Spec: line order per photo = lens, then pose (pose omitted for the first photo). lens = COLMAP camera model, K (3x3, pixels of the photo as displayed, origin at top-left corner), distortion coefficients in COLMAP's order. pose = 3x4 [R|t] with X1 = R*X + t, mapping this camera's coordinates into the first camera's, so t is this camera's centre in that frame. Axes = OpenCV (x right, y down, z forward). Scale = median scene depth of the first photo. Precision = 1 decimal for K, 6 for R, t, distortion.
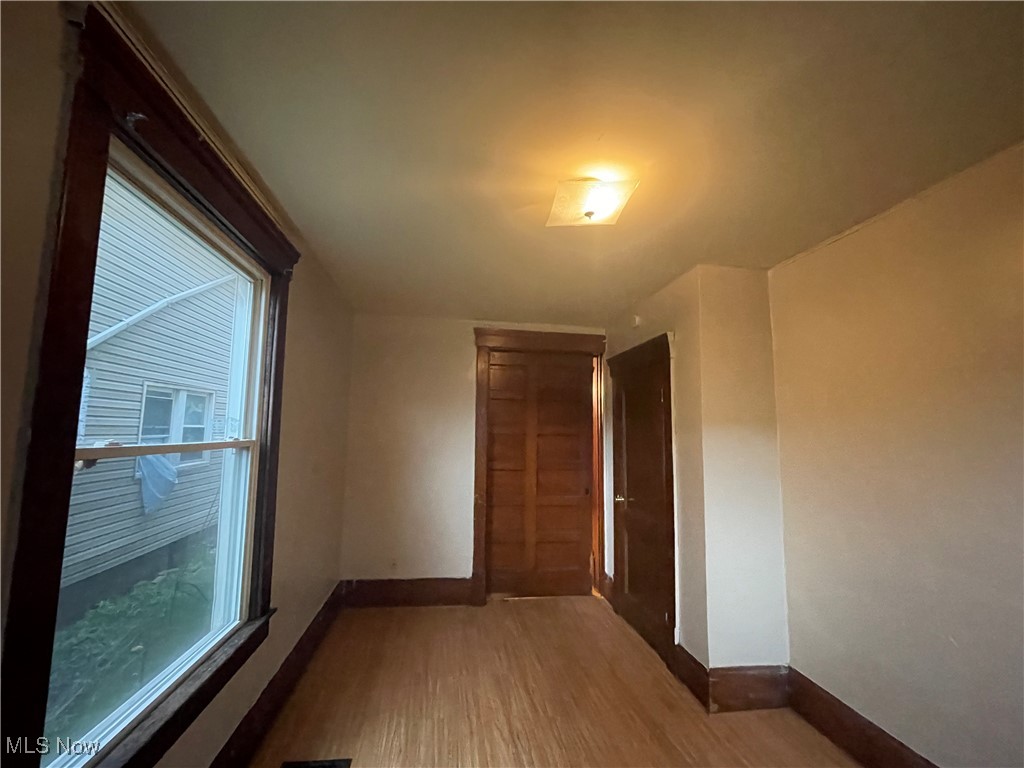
lens RADIAL K [[437.1, 0, 504.9], [0, 437.1, 387.7], [0, 0, 1]] dist [0.000334, 0.000527]
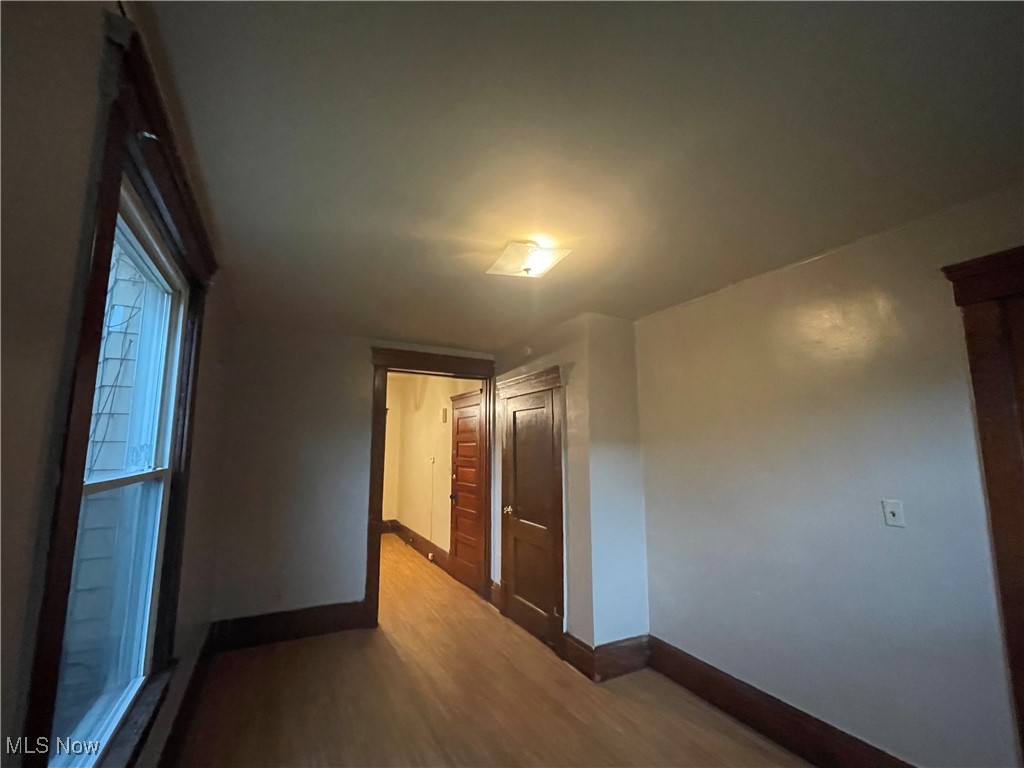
lens RADIAL K [[437.1, 0, 504.9], [0, 437.1, 387.7], [0, 0, 1]] dist [0.000334, 0.000527]
pose [[0.941623, 0.030152, 0.335317, -0.189660], [-0.019678, 0.999208, -0.034591, -0.024050], [-0.336094, 0.025974, 0.941470, -0.069007]]
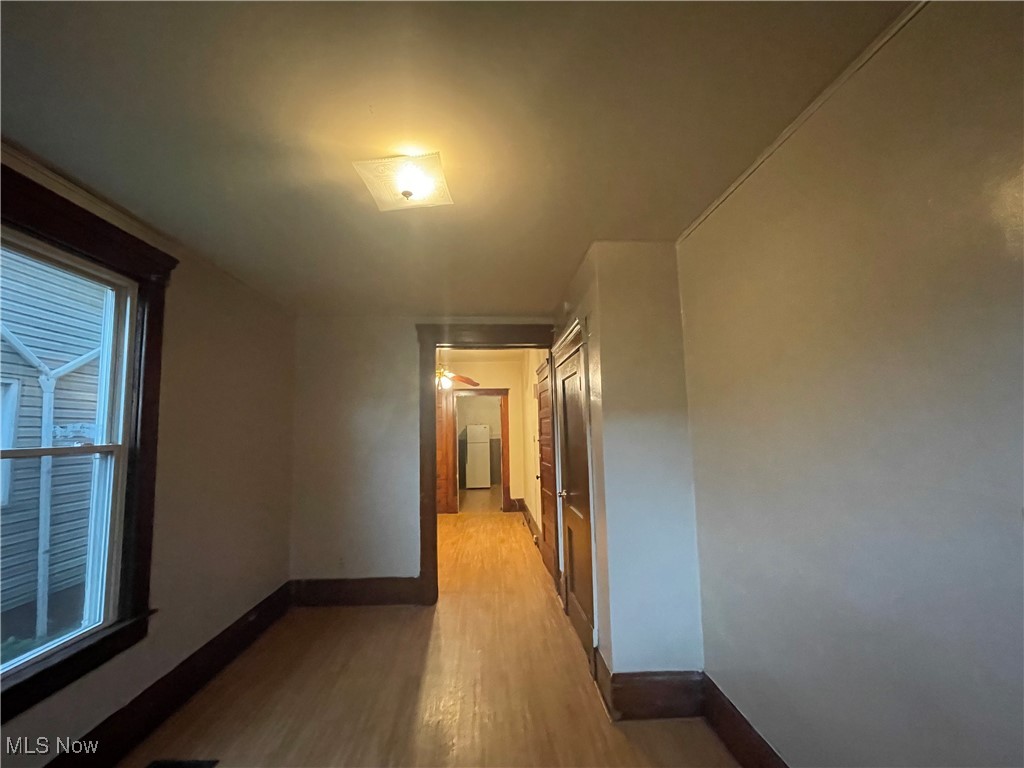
lens RADIAL K [[437.1, 0, 504.9], [0, 437.1, 387.7], [0, 0, 1]] dist [0.000334, 0.000527]
pose [[0.995267, -0.043607, -0.086849, 0.346092], [0.044047, 0.999025, 0.003152, 0.020337], [0.086627, -0.006963, 0.996217, 0.055133]]
